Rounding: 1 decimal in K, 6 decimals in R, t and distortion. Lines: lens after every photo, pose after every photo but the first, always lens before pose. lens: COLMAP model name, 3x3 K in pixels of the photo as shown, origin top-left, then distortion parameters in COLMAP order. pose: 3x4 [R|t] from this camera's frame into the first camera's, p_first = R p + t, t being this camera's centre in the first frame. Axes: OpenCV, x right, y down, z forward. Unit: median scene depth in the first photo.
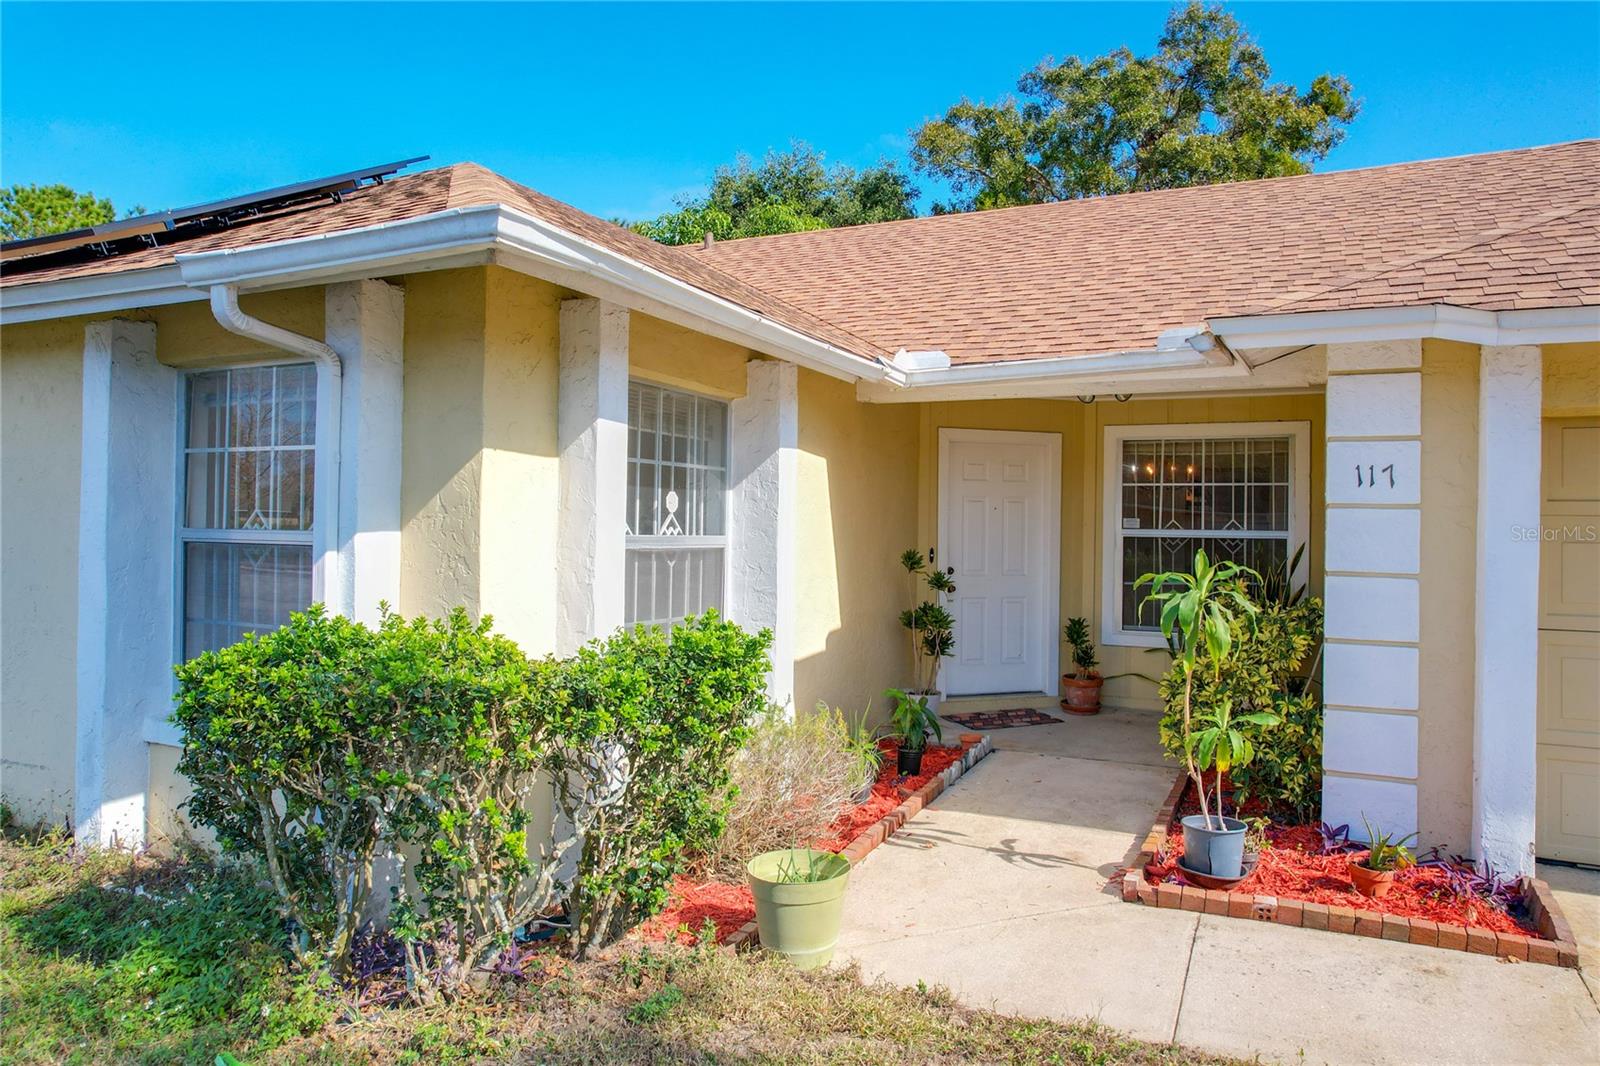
lens RADIAL K [[1059.5, 0, 782.7], [0, 1059.5, 527.3], [0, 0, 1]] dist [-0.060898, 0.039920]
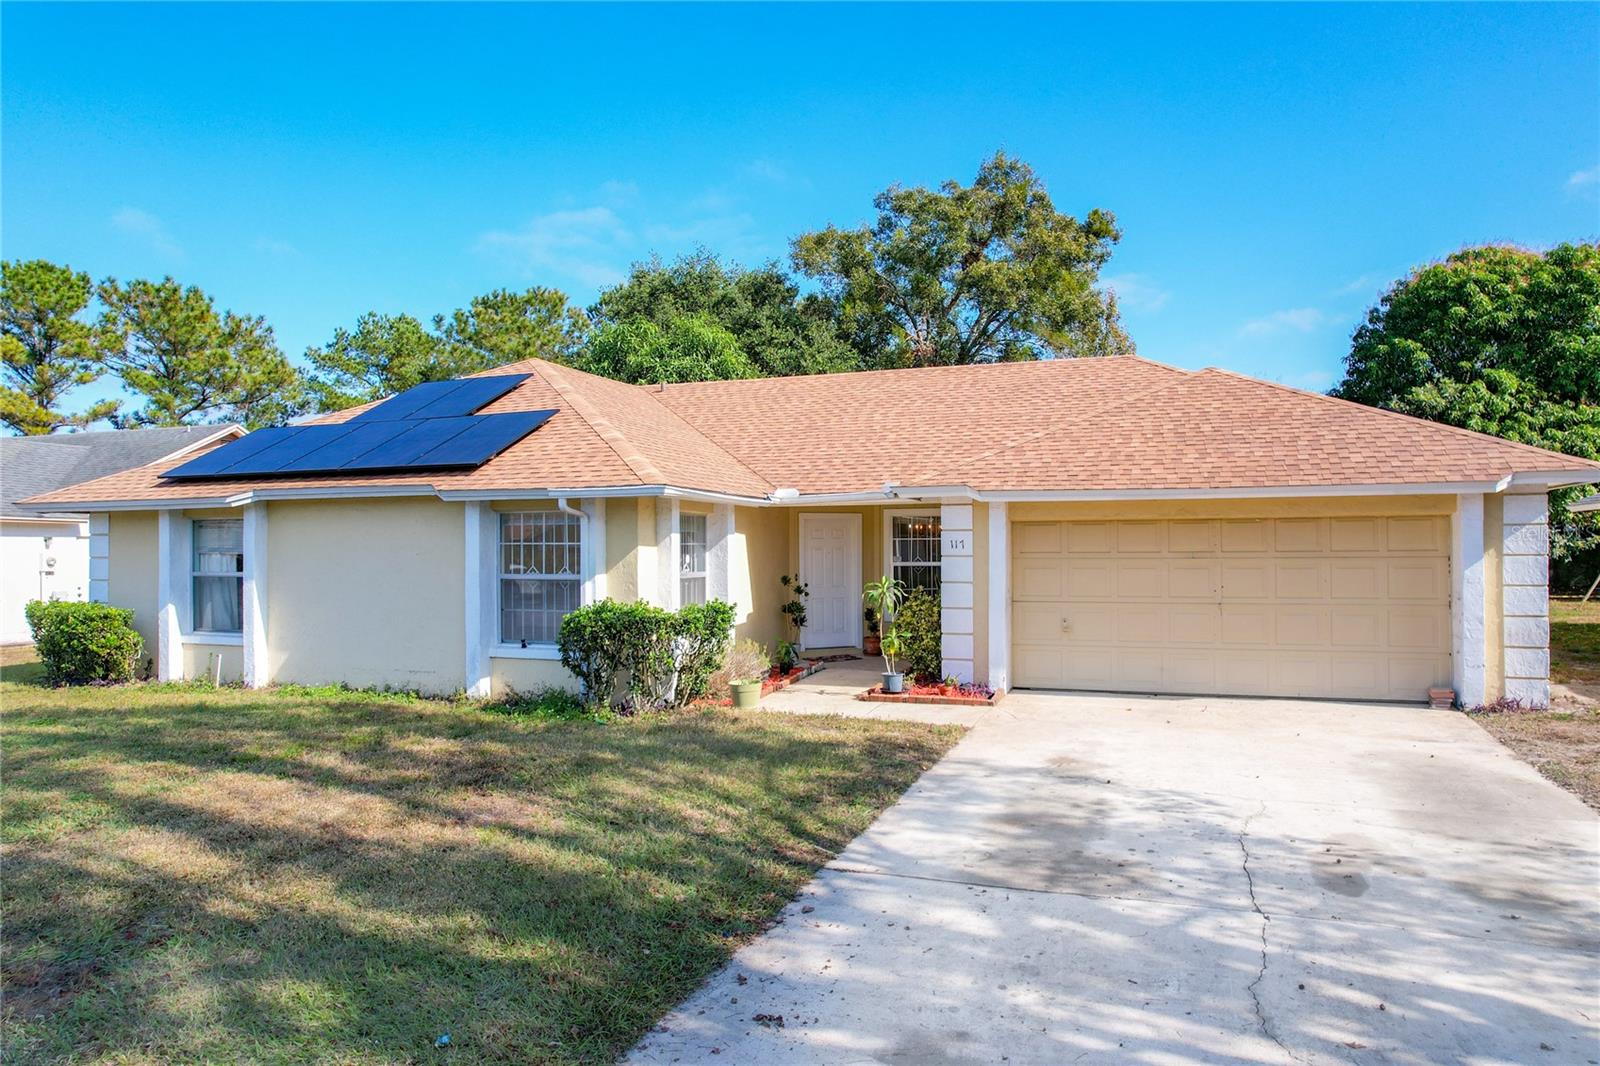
lens RADIAL K [[1059.5, 0, 782.7], [0, 1059.5, 527.3], [0, 0, 1]] dist [-0.060898, 0.039920]
pose [[0.994553, -0.015112, 0.103132, -0.101600], [0.017039, 0.999696, -0.017826, -0.037386], [-0.102831, 0.019486, 0.994508, -1.129819]]
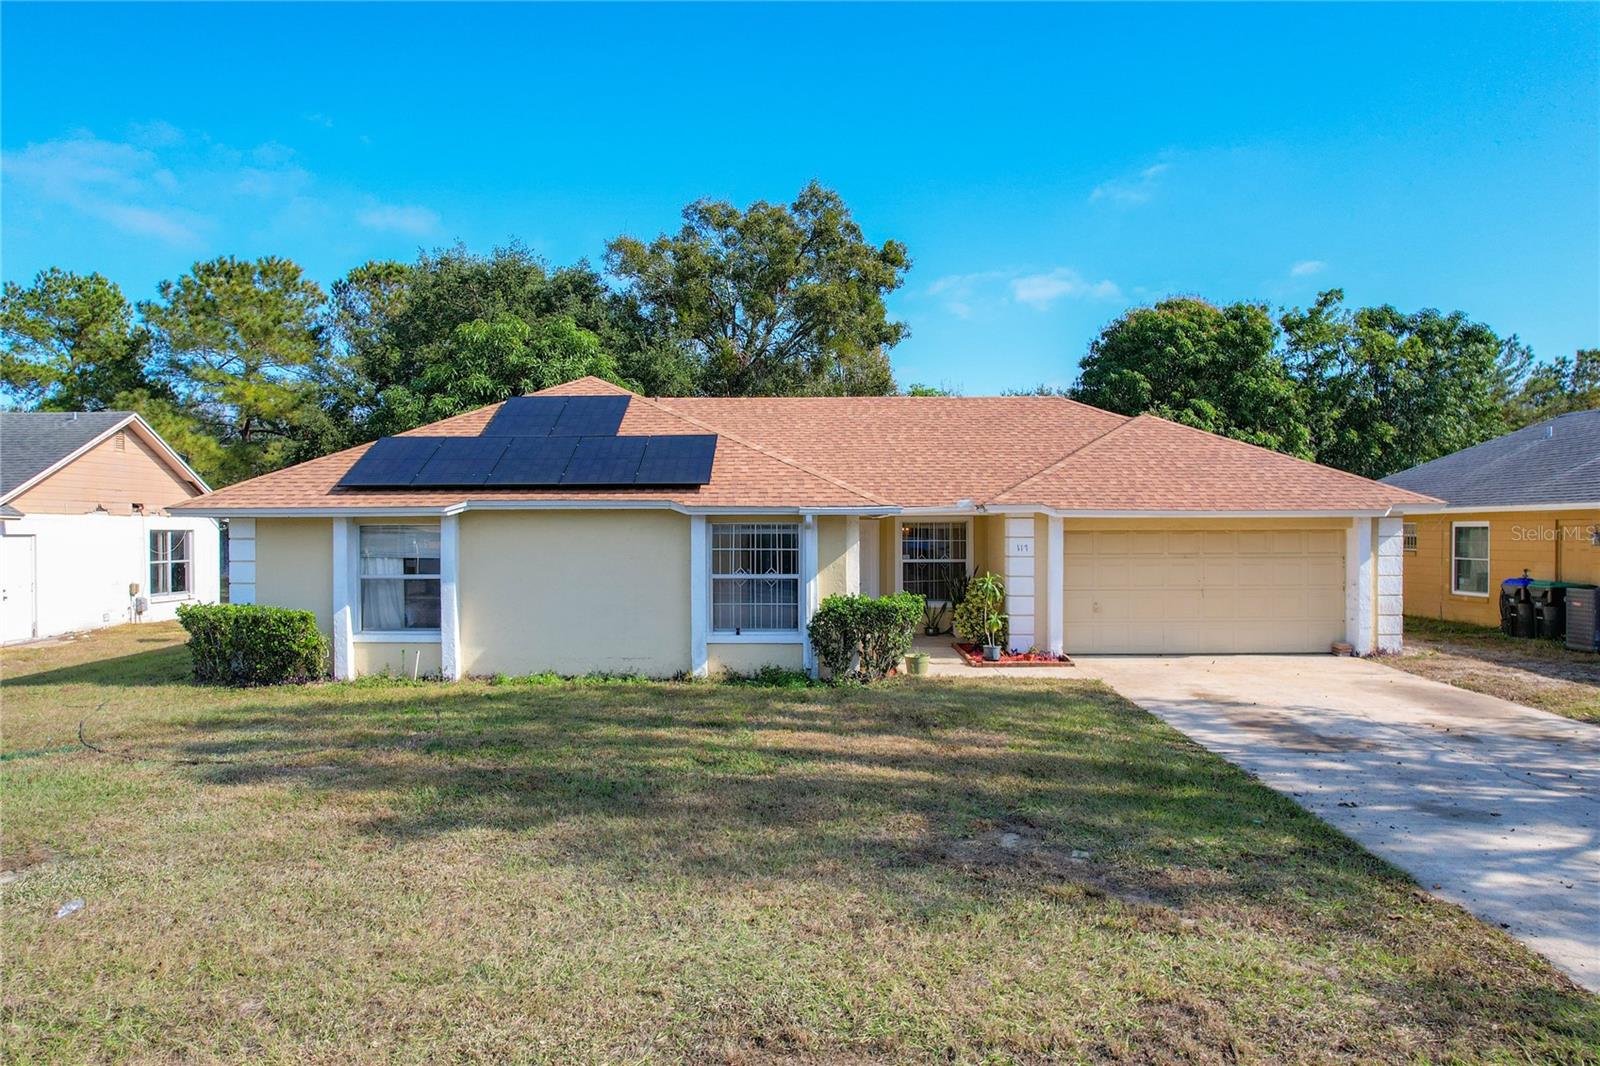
lens RADIAL K [[1098.6, 0, 754.0], [0, 1098.6, 542.6], [0, 0, 1]] dist [-0.076139, 0.070909]
pose [[0.908499, -0.019397, 0.417436, -1.245910], [0.014255, 0.999779, 0.015433, -0.096376], [-0.417643, -0.008070, 0.908575, -1.367830]]
